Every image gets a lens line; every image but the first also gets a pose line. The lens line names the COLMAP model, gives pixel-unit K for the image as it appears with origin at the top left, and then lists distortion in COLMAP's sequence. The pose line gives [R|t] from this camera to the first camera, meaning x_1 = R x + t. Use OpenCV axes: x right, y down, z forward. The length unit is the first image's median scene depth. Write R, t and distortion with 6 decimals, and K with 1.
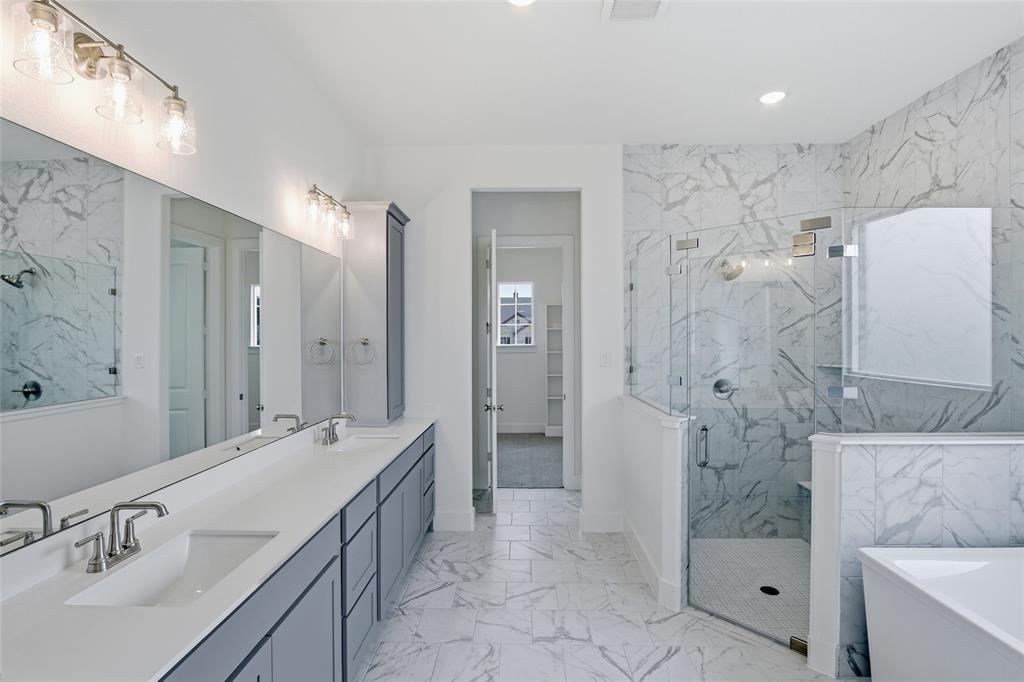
lens RADIAL K [[487.0, 0, 511.8], [0, 487.0, 342.0], [0, 0, 1]] dist [-0.020864, 0.000934]
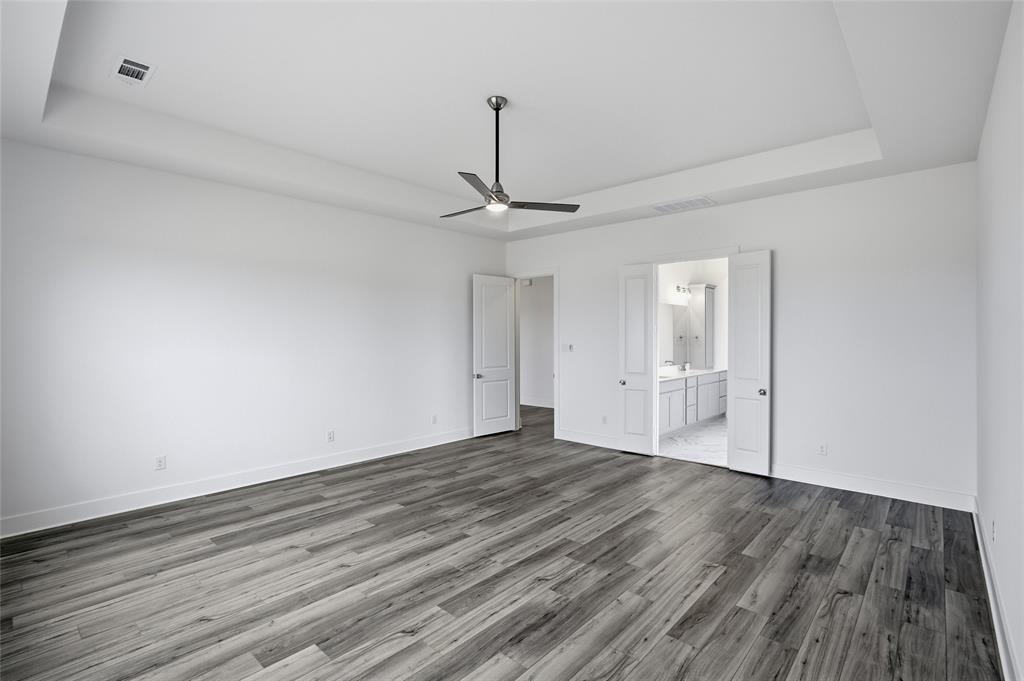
lens RADIAL K [[480.9, 0, 511.4], [0, 480.9, 337.7], [0, 0, 1]] dist [-0.013674, 0.000912]
pose [[0.754392, 0.004779, -0.656407, 0.626363], [-0.004491, 0.999988, 0.002119, 0.006207], [0.656409, 0.001349, 0.754404, -1.573431]]
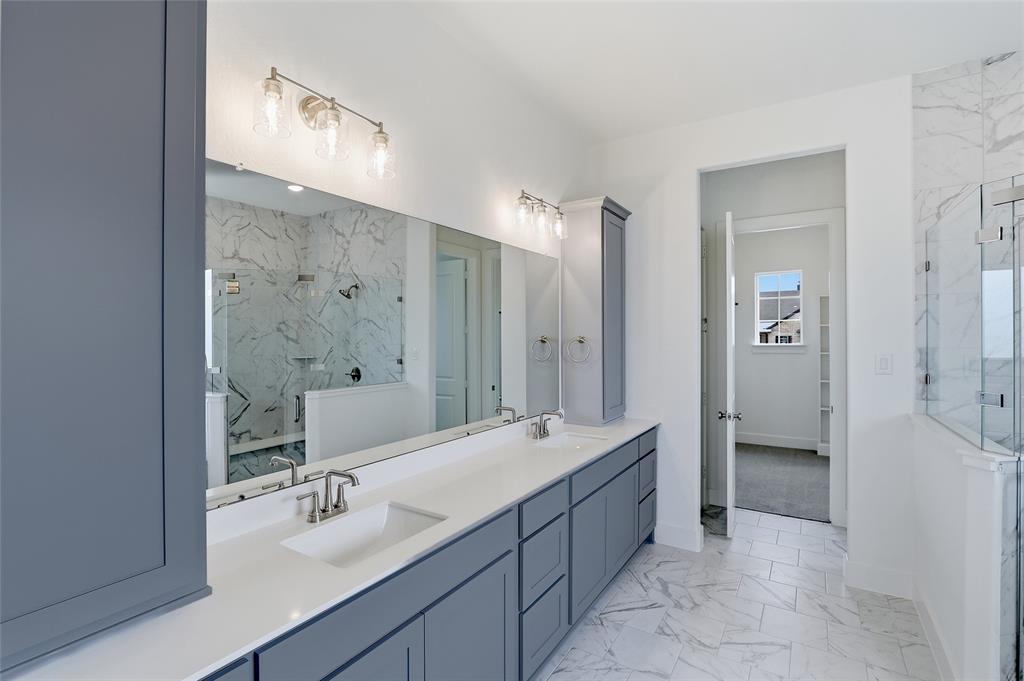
lens RADIAL K [[480.9, 0, 511.4], [0, 480.9, 337.7], [0, 0, 1]] dist [-0.013674, 0.000912]
pose [[0.856729, 0.003001, -0.515758, 0.081514], [-0.005369, 0.999981, -0.003100, -0.000773], [0.515738, 0.005425, 0.856729, 0.069773]]
